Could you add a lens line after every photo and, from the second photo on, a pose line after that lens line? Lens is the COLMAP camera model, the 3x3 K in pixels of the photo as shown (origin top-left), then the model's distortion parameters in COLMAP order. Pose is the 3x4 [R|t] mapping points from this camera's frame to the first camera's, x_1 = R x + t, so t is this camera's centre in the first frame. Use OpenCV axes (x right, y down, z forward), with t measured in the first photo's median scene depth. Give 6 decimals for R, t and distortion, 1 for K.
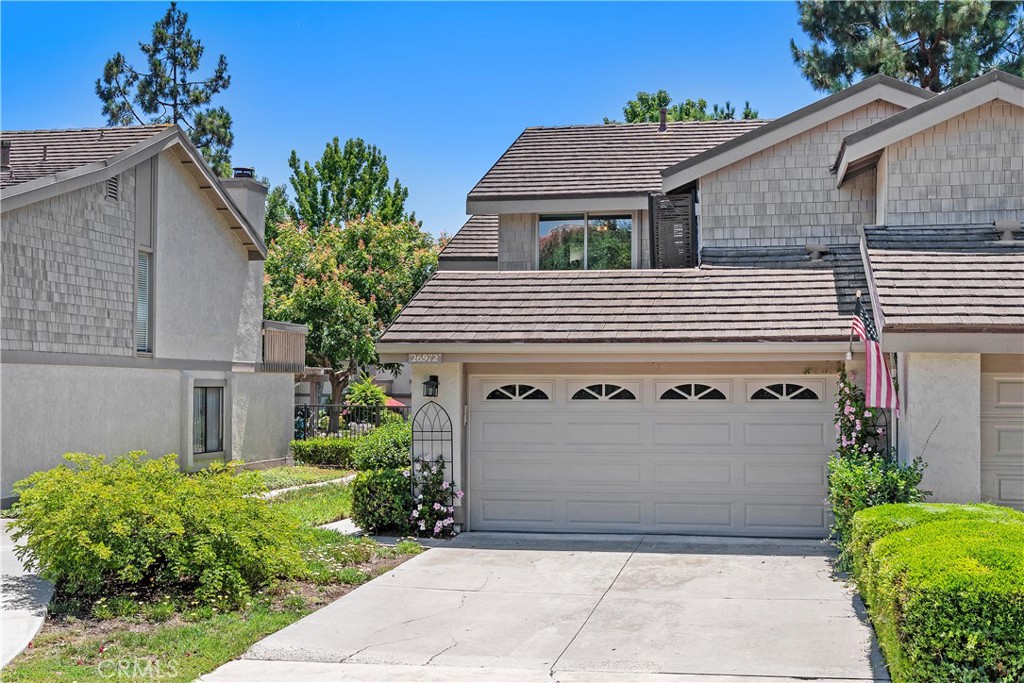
lens RADIAL K [[1259.0, 0, 512.1], [0, 1259.0, 341.4], [0, 0, 1]] dist [0.013412, 0.000000]
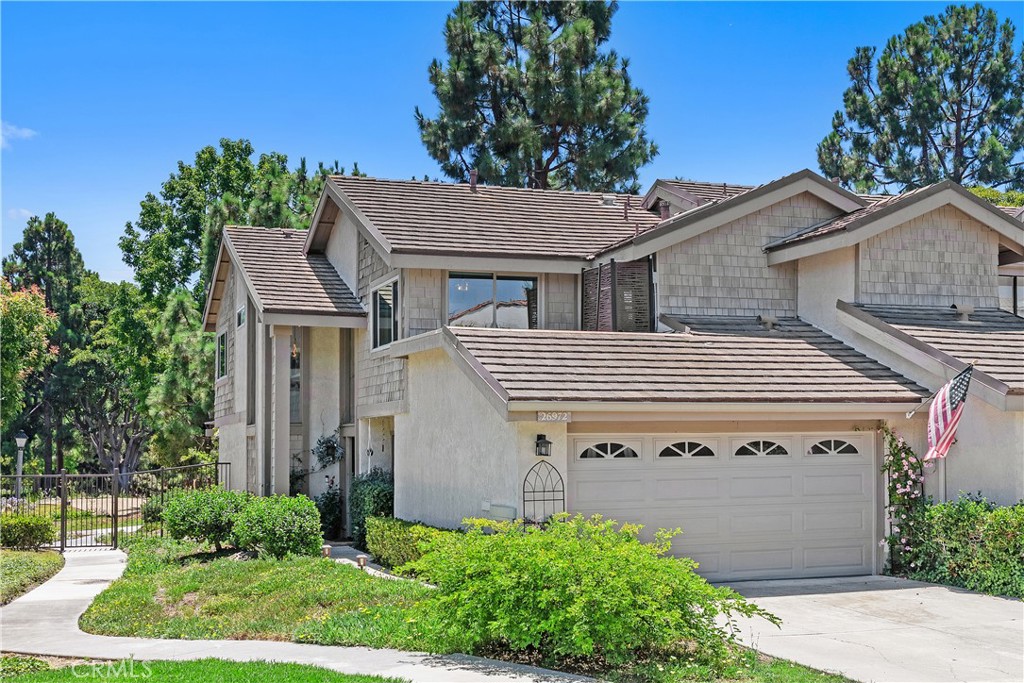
lens RADIAL K [[1304.8, 0, 522.4], [0, 1304.8, 393.5], [0, 0, 1]] dist [0.033936, 0.000000]
pose [[0.850120, 0.011774, 0.526458, -0.602244], [-0.006523, 0.999909, -0.011828, 0.007343], [-0.526549, 0.006621, 0.850119, 0.143254]]
